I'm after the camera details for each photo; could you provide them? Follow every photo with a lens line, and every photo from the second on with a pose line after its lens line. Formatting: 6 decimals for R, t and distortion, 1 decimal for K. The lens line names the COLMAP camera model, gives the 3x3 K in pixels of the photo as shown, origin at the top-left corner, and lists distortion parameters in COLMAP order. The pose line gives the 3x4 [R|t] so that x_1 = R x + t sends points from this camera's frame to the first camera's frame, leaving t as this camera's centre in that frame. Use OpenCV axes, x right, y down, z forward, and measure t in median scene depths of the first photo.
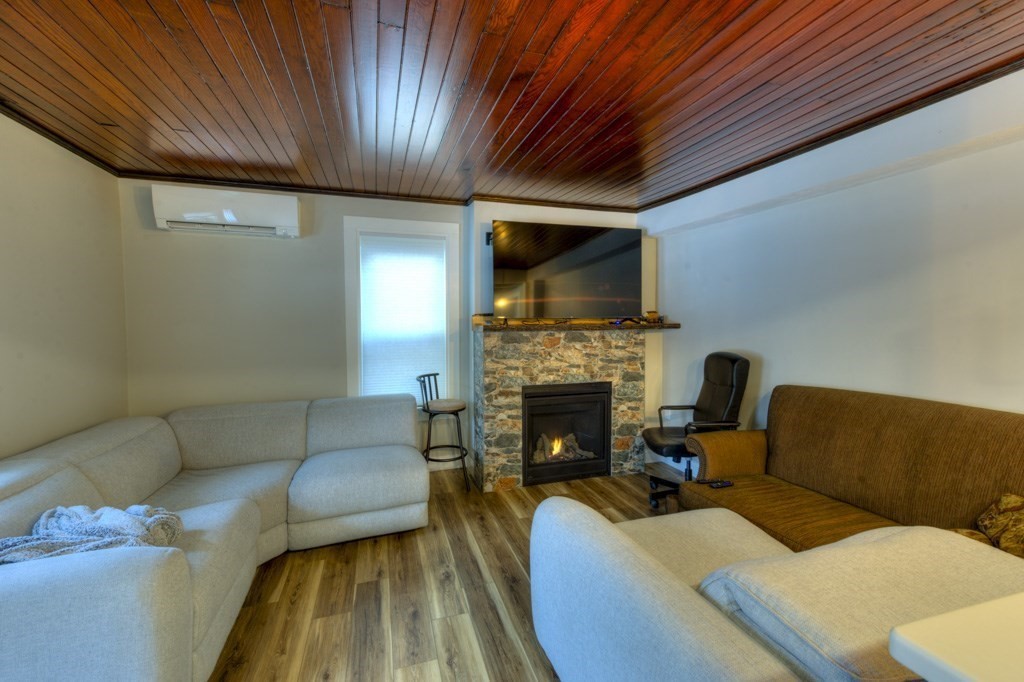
lens RADIAL K [[412.7, 0, 512.0], [0, 412.7, 341.0], [0, 0, 1]] dist [0.000809, 0.000217]
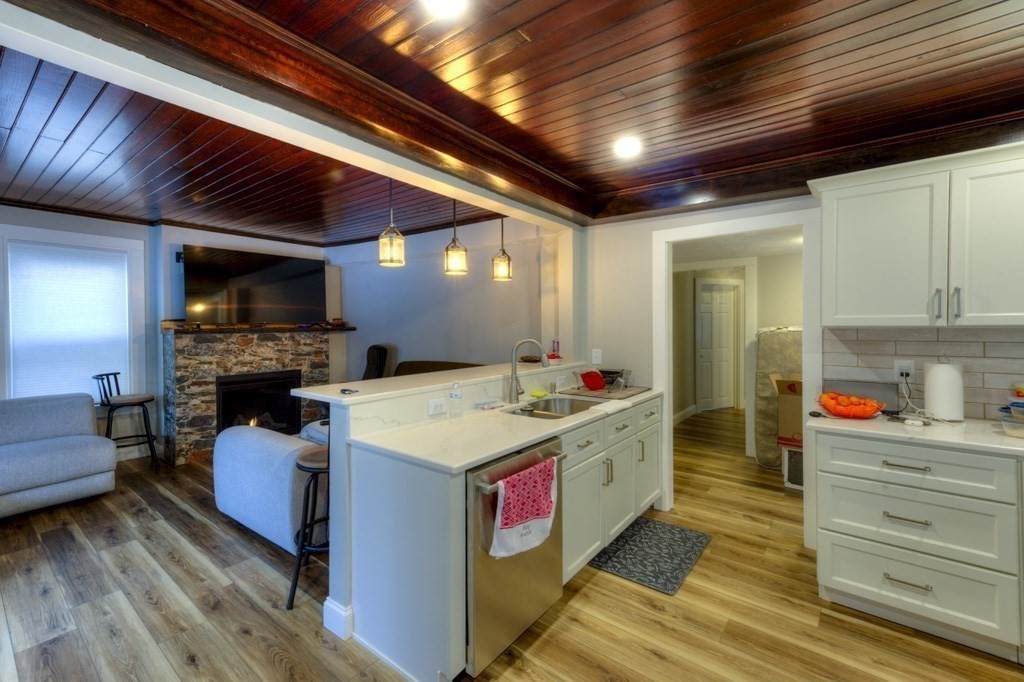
lens RADIAL K [[415.2, 0, 542.1], [0, 415.2, 331.9], [0, 0, 1]] dist [0.017137, -0.000124]
pose [[0.795434, -0.011186, 0.605937, 0.040891], [0.030075, 0.999326, -0.021032, 0.027900], [-0.605293, 0.034954, 0.795235, -0.625189]]
